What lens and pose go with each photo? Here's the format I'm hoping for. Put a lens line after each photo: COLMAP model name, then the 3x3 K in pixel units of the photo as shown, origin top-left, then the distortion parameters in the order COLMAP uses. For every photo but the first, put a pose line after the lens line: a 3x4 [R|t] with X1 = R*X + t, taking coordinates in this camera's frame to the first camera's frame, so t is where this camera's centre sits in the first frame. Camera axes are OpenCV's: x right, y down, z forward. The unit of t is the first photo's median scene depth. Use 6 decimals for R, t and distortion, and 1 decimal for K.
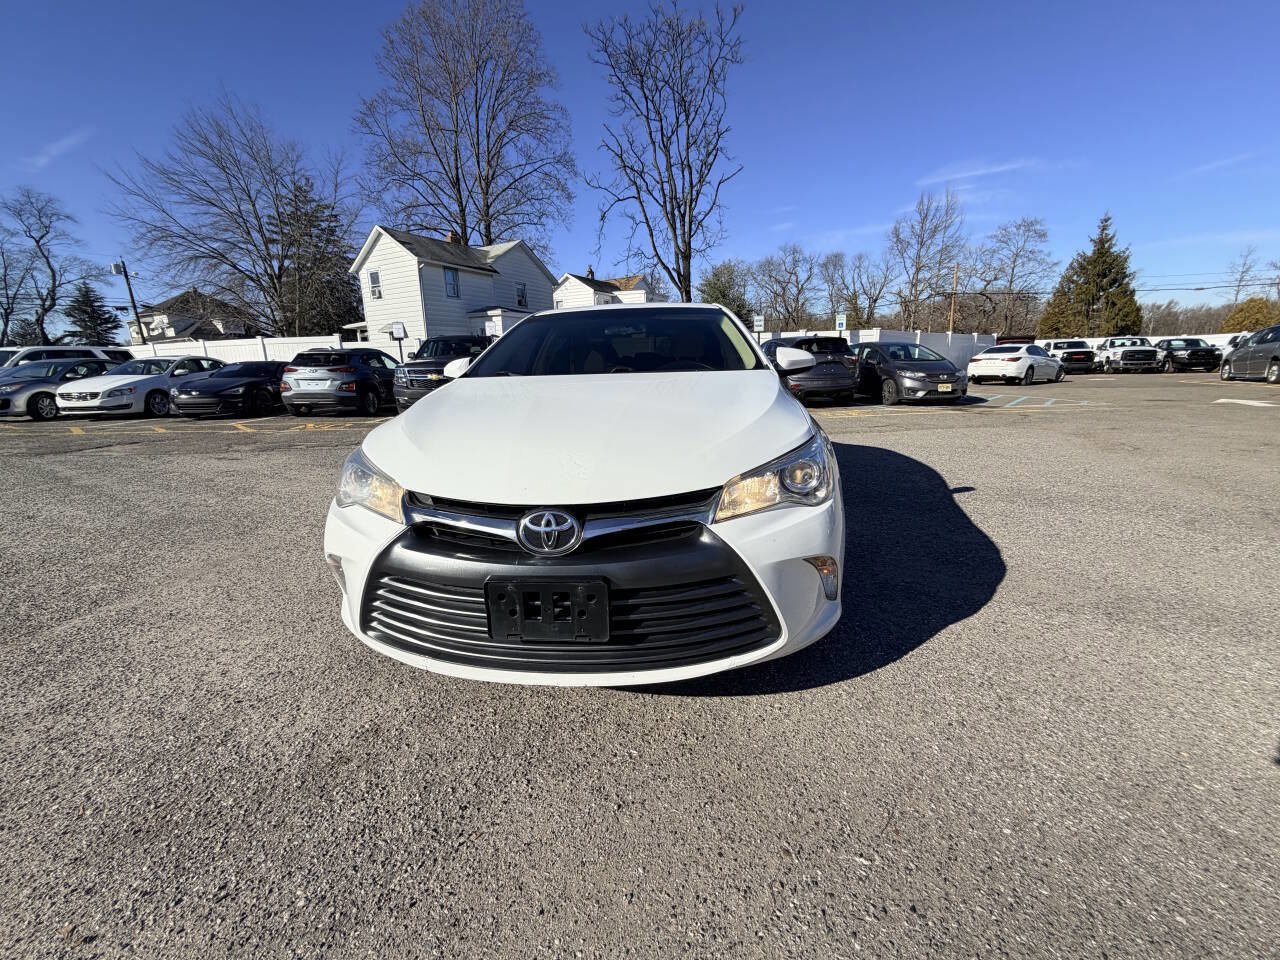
lens RADIAL K [[513.2, 0, 642.0], [0, 513.2, 478.3], [0, 0, 1]] dist [-0.000700, 0.000178]
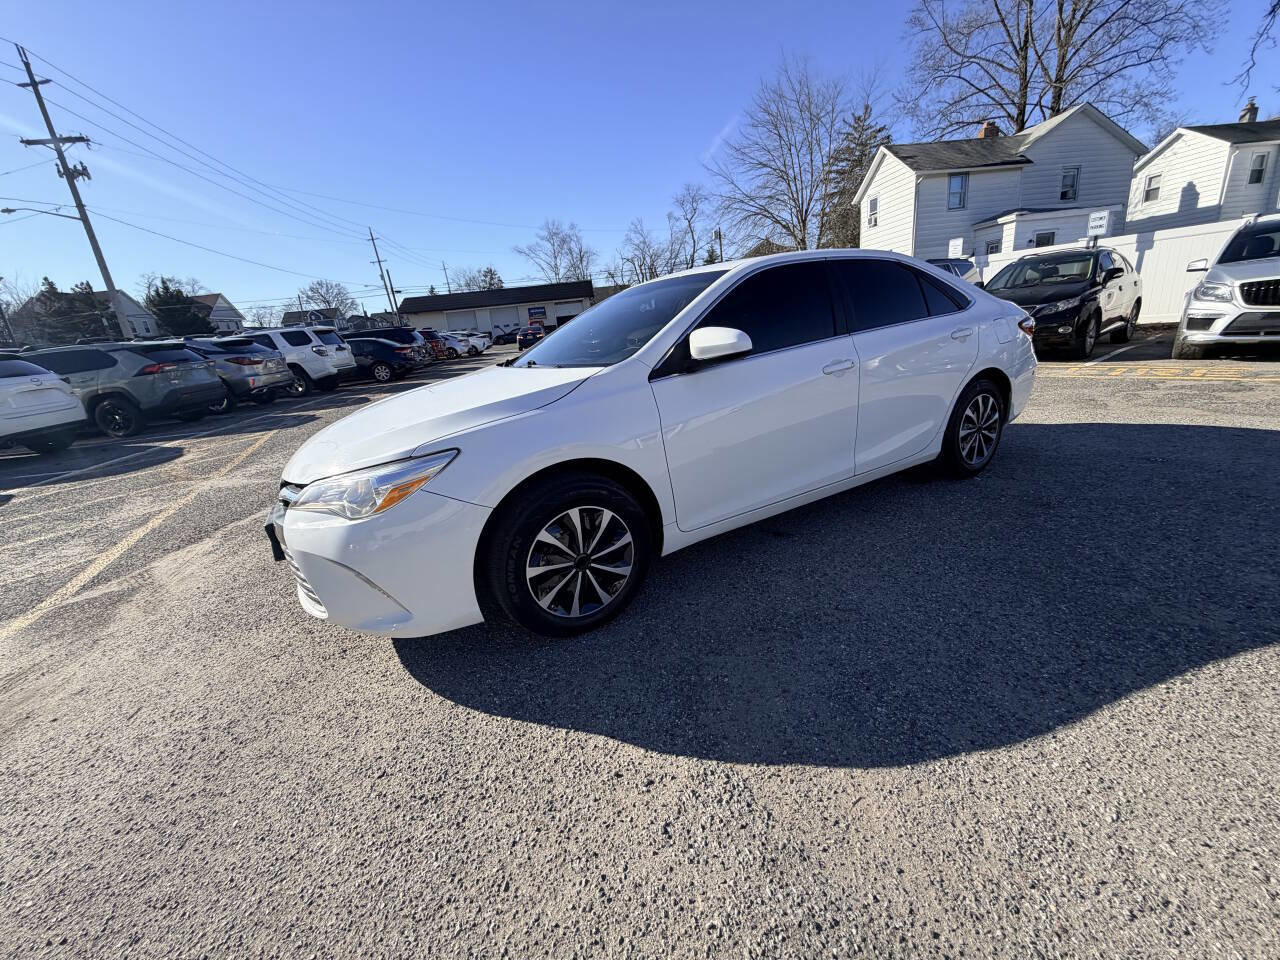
lens RADIAL K [[513.2, 0, 640.0], [0, 513.2, 475.8], [0, 0, 1]] dist [-0.000700, 0.000178]
pose [[0.575625, 0.203701, -0.791936, 0.084120], [-0.096837, 0.978641, 0.181338, -0.016335], [0.811960, -0.027694, 0.583056, 0.045548]]
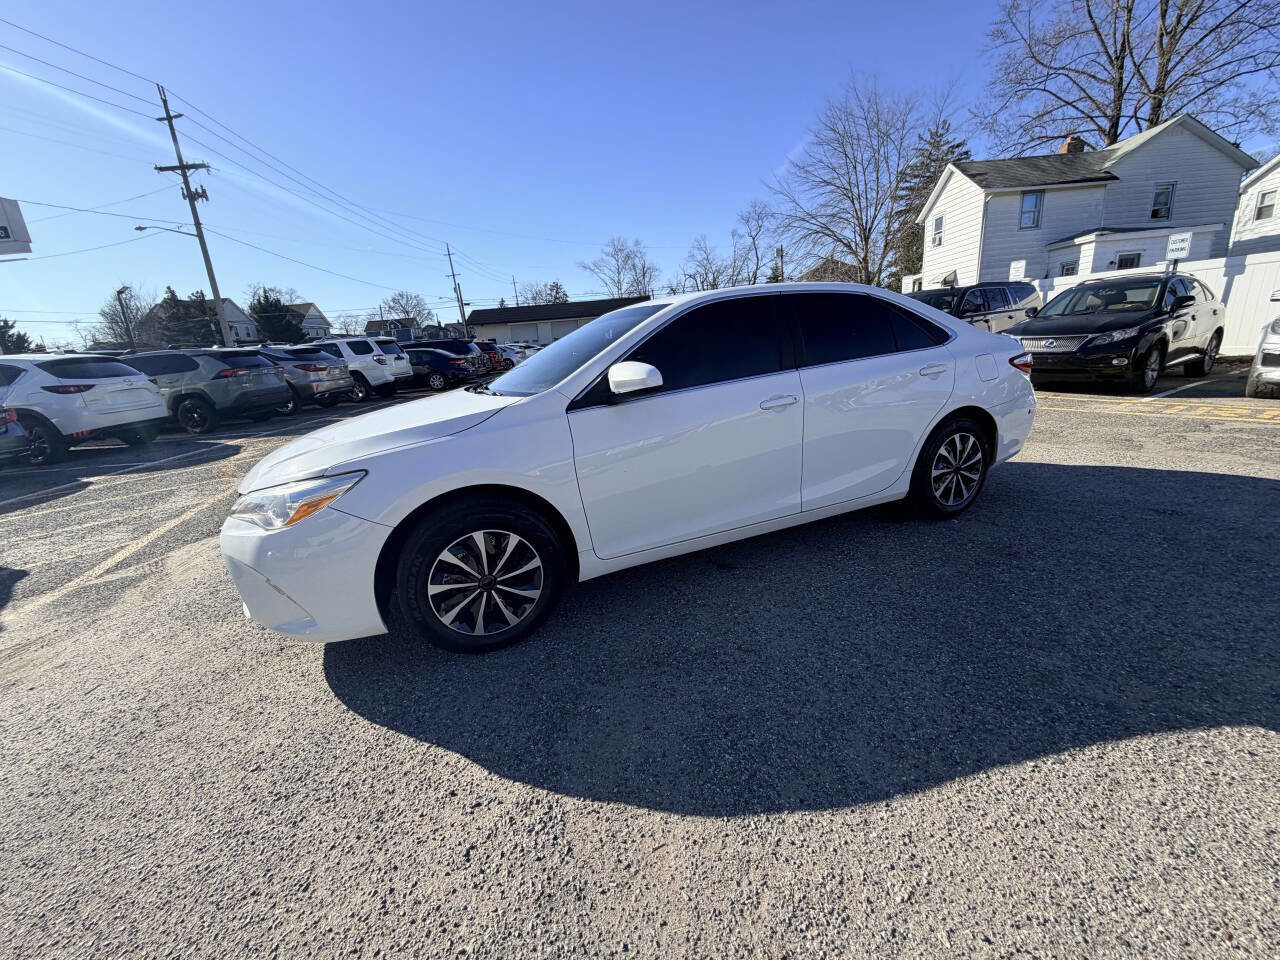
lens RADIAL K [[513.2, 0, 642.4], [0, 513.2, 476.6], [0, 0, 1]] dist [-0.000700, 0.000178]
pose [[0.480632, 0.210837, -0.851199, 0.096039], [-0.129573, 0.977087, 0.168855, -0.021343], [0.867297, 0.029135, 0.496938, 0.061819]]
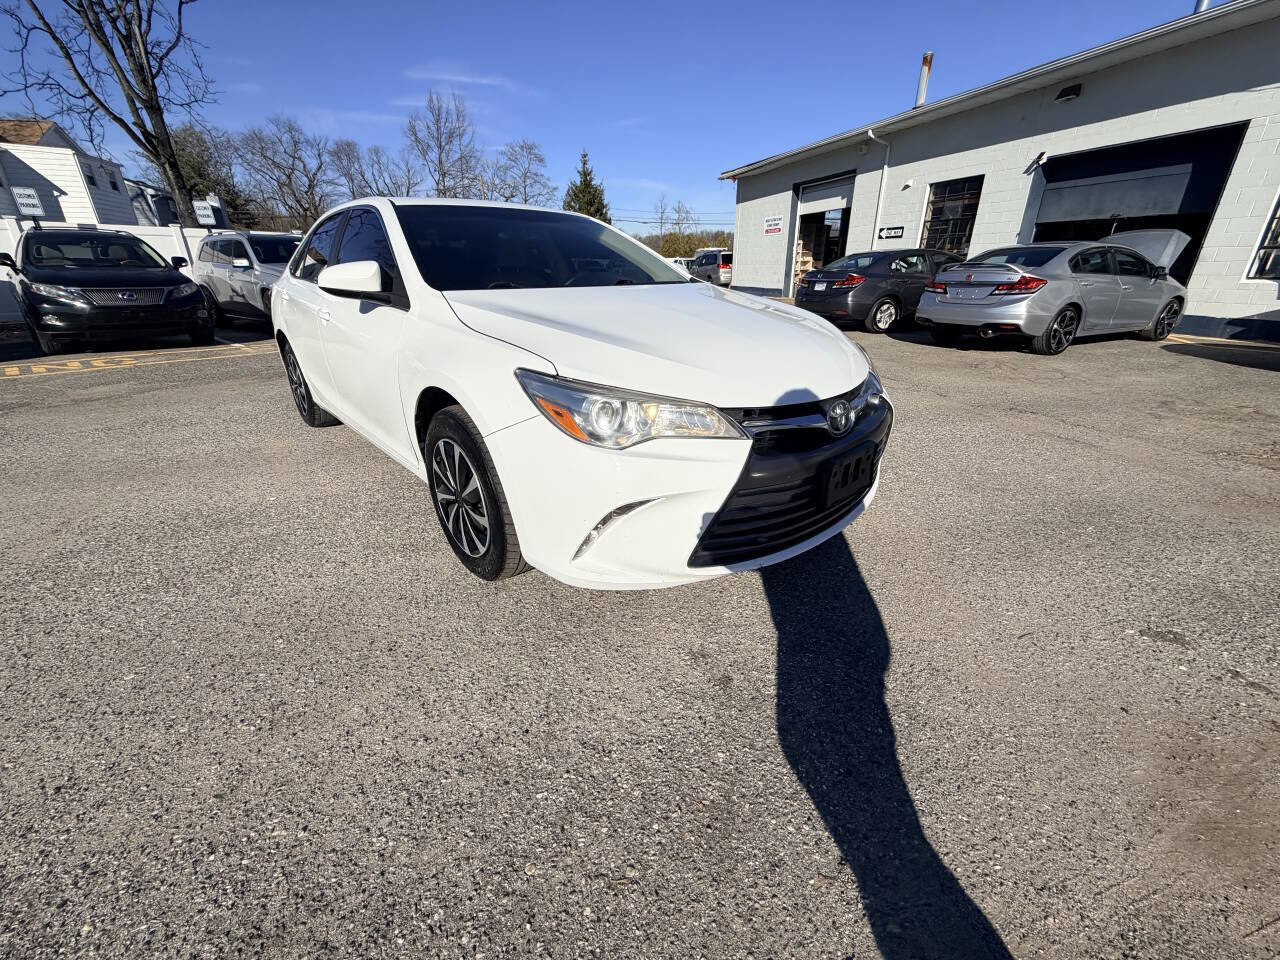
lens RADIAL K [[513.2, 0, 641.1], [0, 513.2, 478.9], [0, 0, 1]] dist [-0.000700, 0.000178]
pose [[0.682015, -0.254107, 0.685774, -0.066681], [0.142651, 0.965908, 0.216040, -0.004322], [-0.717291, -0.049516, 0.695012, 0.022011]]
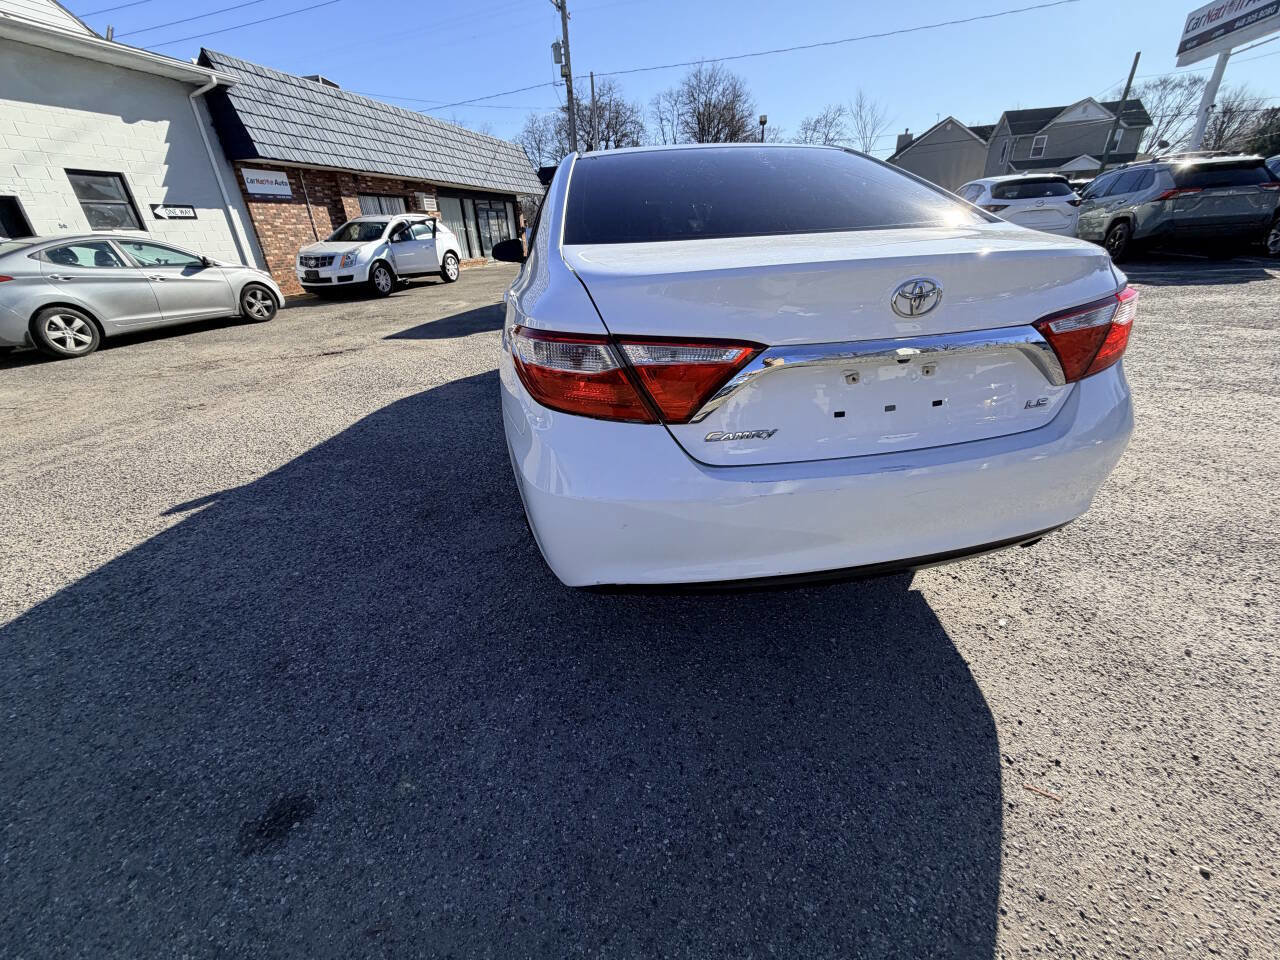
lens RADIAL K [[513.2, 0, 641.2], [0, 513.2, 478.5], [0, 0, 1]] dist [-0.000700, 0.000178]
pose [[-0.963474, 0.178916, -0.199268, 0.032992], [0.017228, 0.783951, 0.620584, -0.056946], [0.267249, 0.594483, -0.758398, 0.238261]]
